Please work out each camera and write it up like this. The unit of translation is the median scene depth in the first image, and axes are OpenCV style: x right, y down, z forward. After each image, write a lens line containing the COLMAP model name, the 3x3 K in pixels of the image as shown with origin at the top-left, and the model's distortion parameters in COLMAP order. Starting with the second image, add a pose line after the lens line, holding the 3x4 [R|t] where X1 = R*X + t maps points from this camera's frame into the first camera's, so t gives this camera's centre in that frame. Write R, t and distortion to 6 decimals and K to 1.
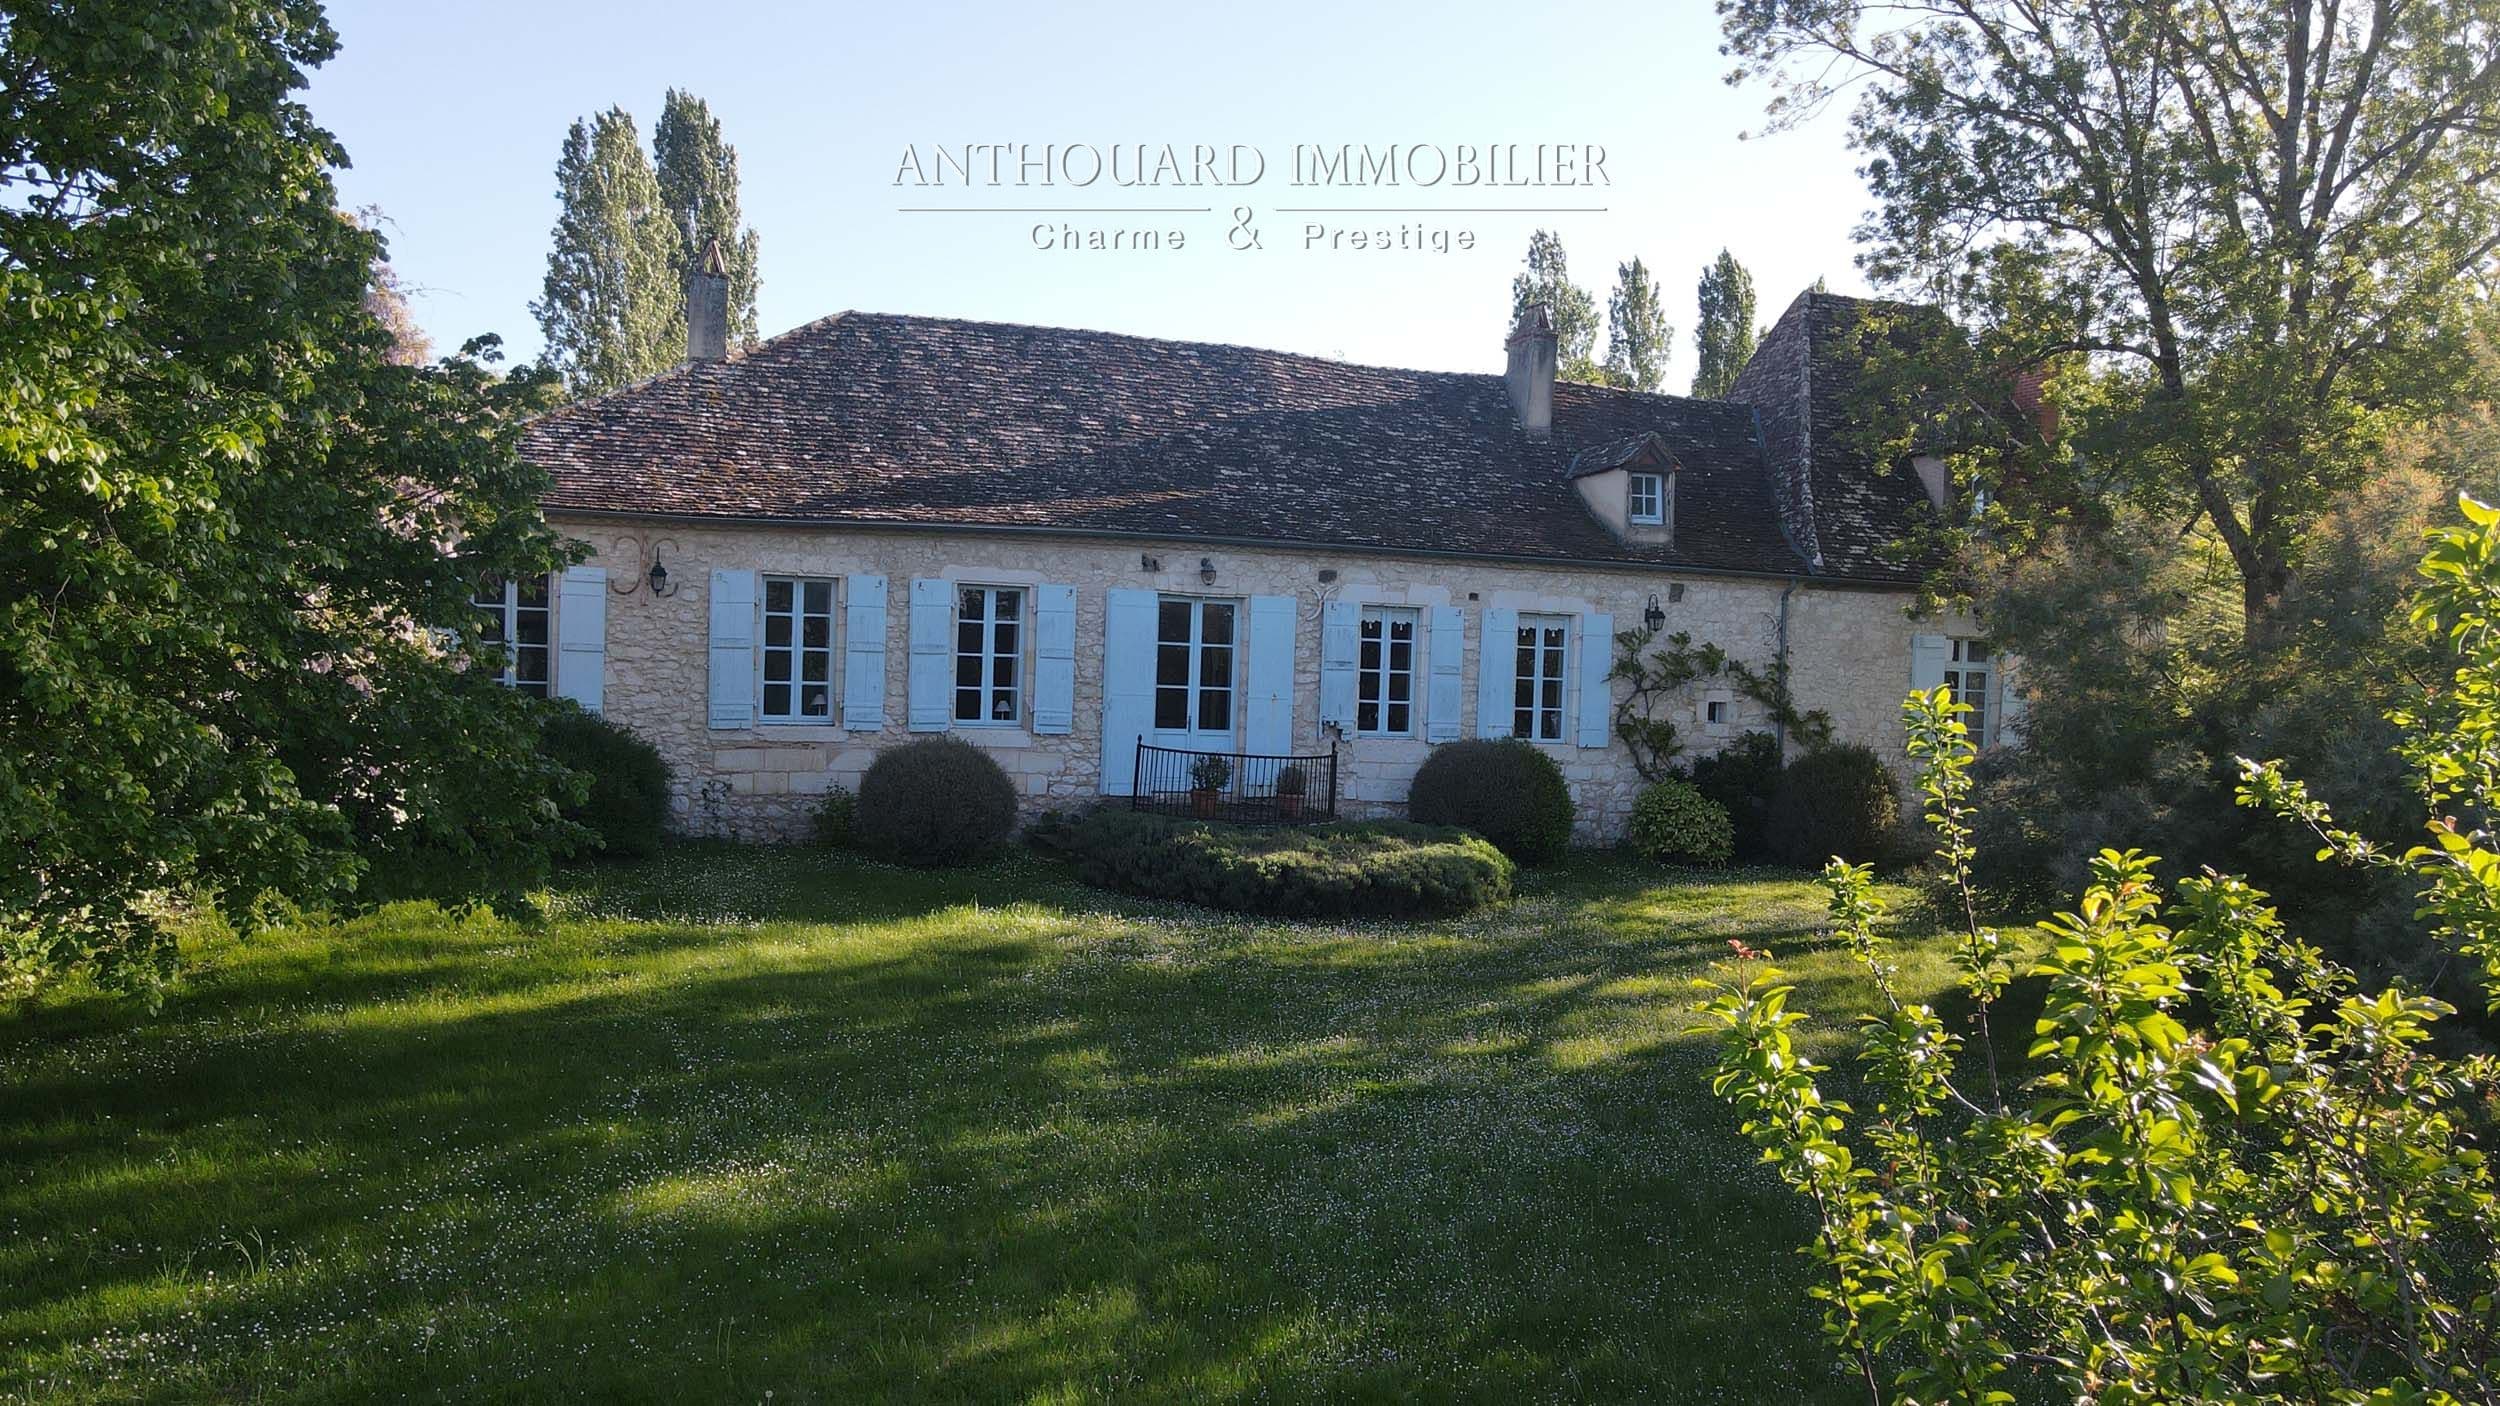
lens RADIAL K [[1845.8, 0, 1251.1], [0, 1845.8, 704.3], [0, 0, 1]] dist [-0.005483, 0.040938]
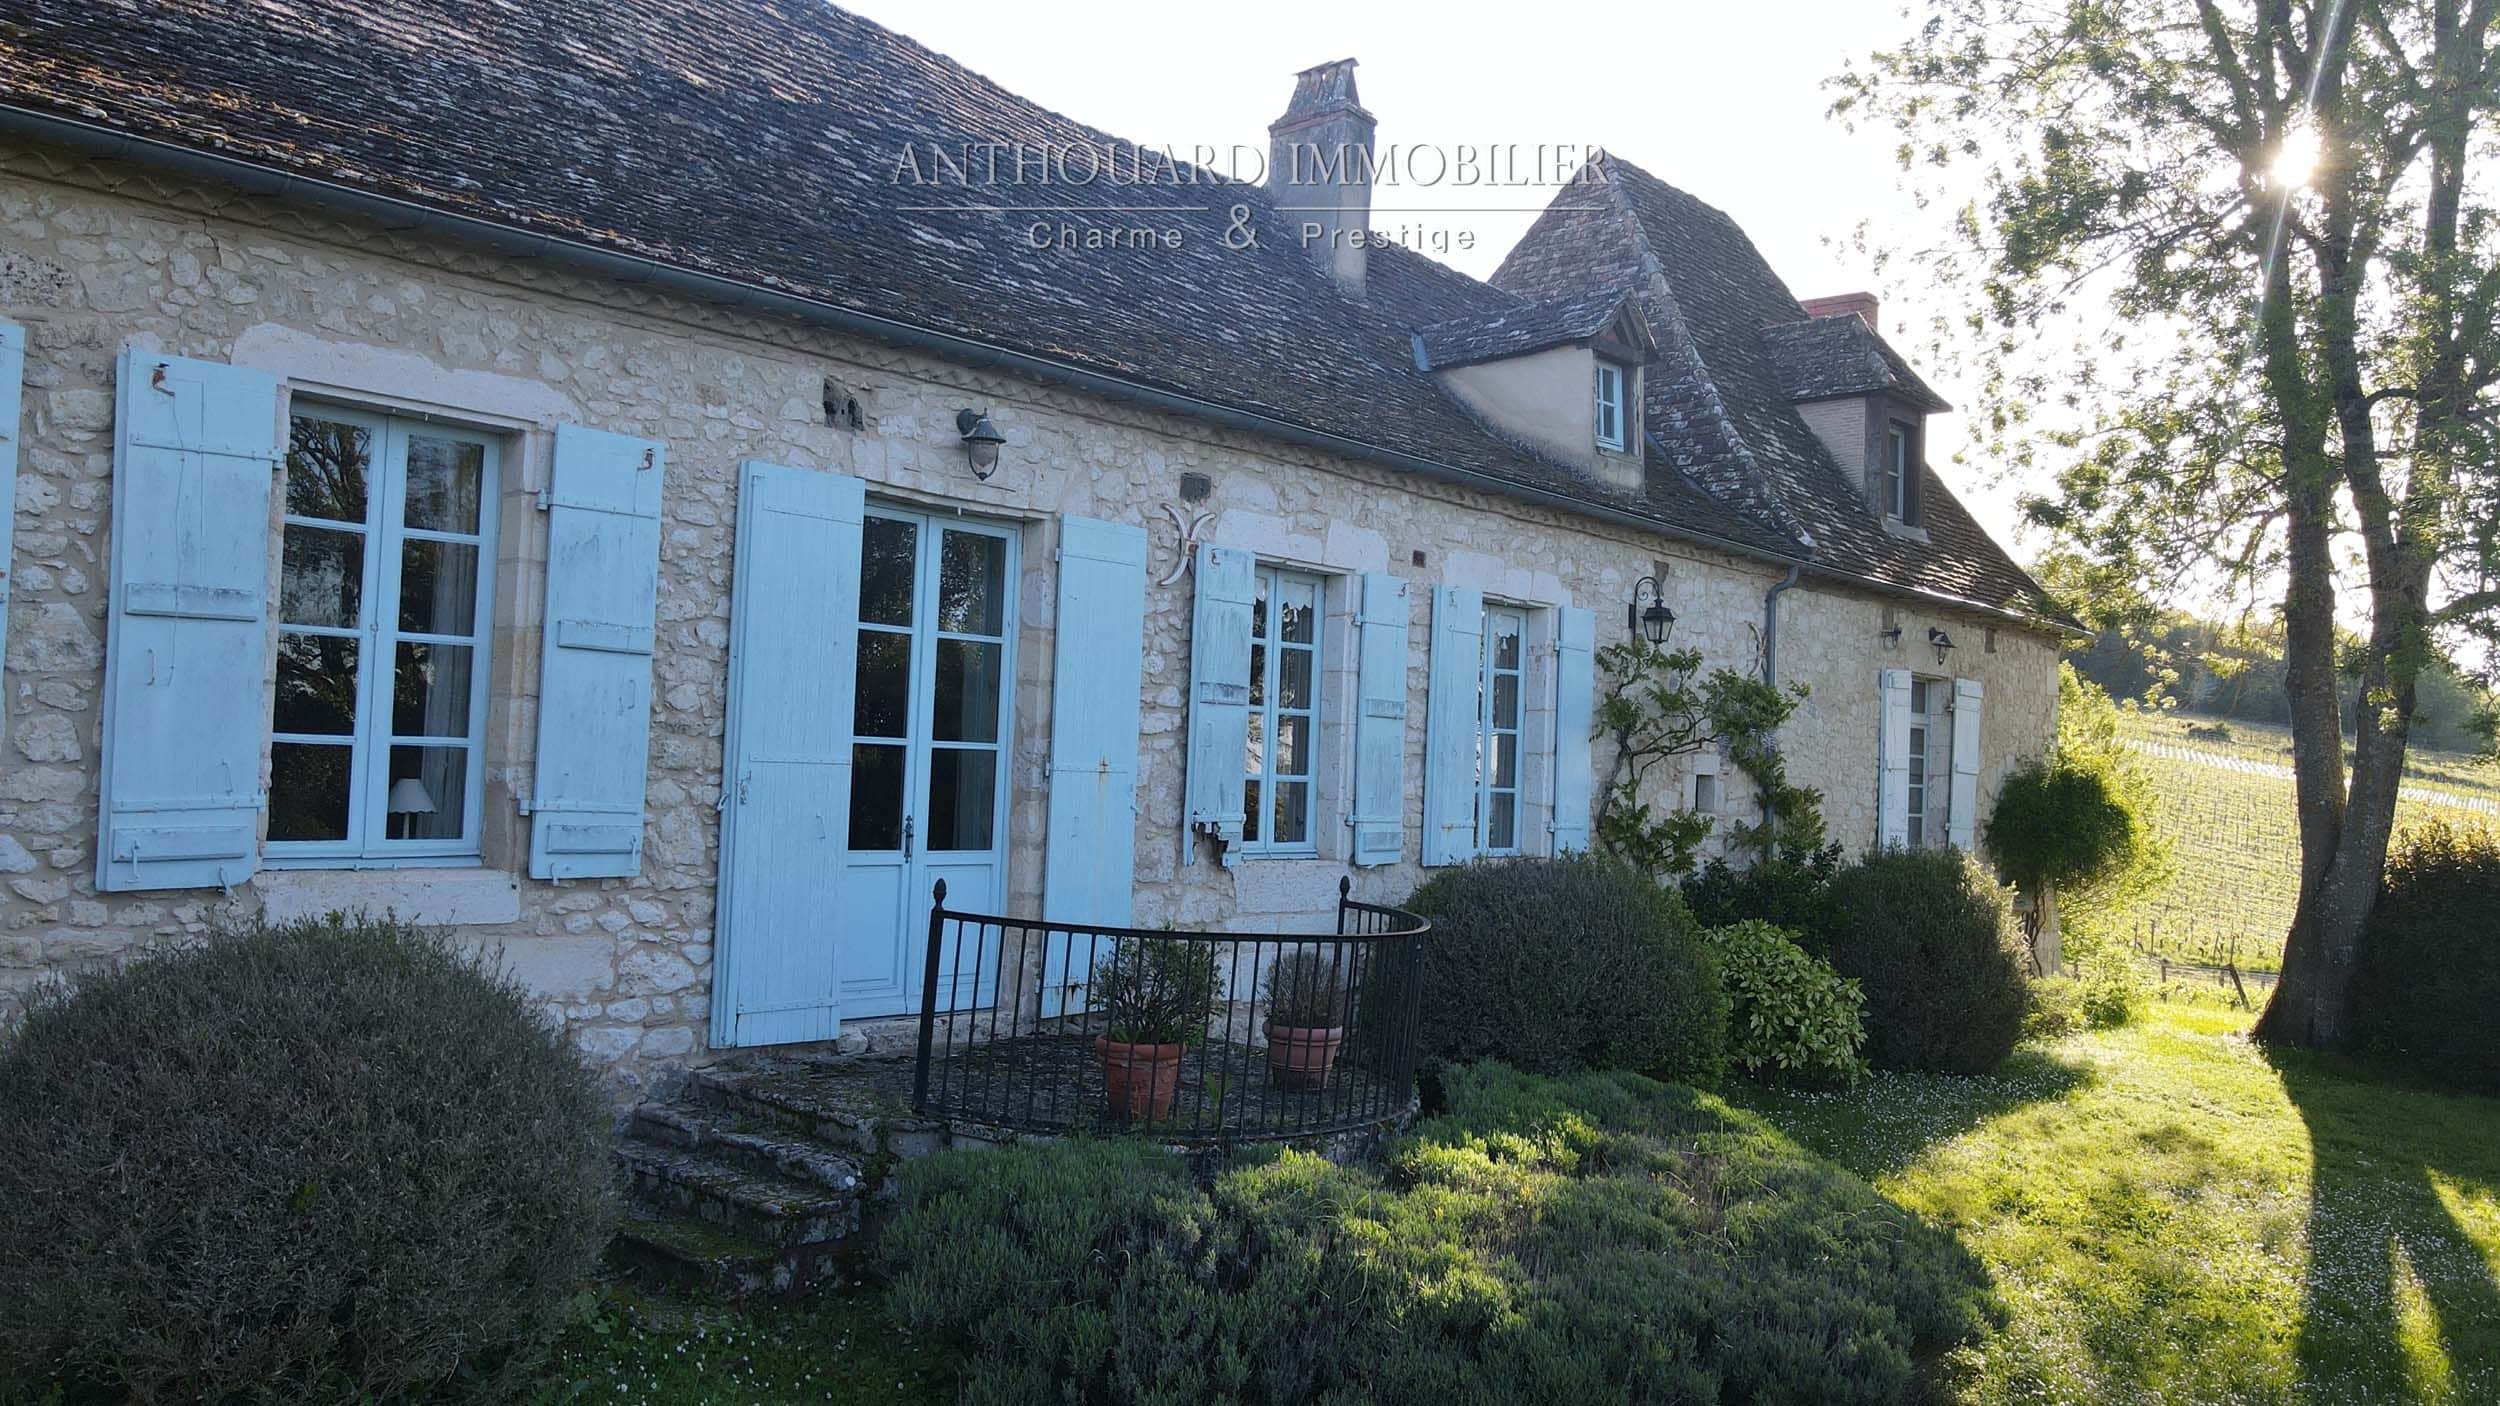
lens RADIAL K [[1845.8, 0, 1246.5], [0, 1845.8, 704.7], [0, 0, 1]] dist [-0.005483, 0.040938]
pose [[0.865864, 0.015378, 0.500044, -0.167088], [0.004709, 0.999233, -0.038884, -0.001691], [-0.500258, 0.036023, 0.865127, 0.635448]]
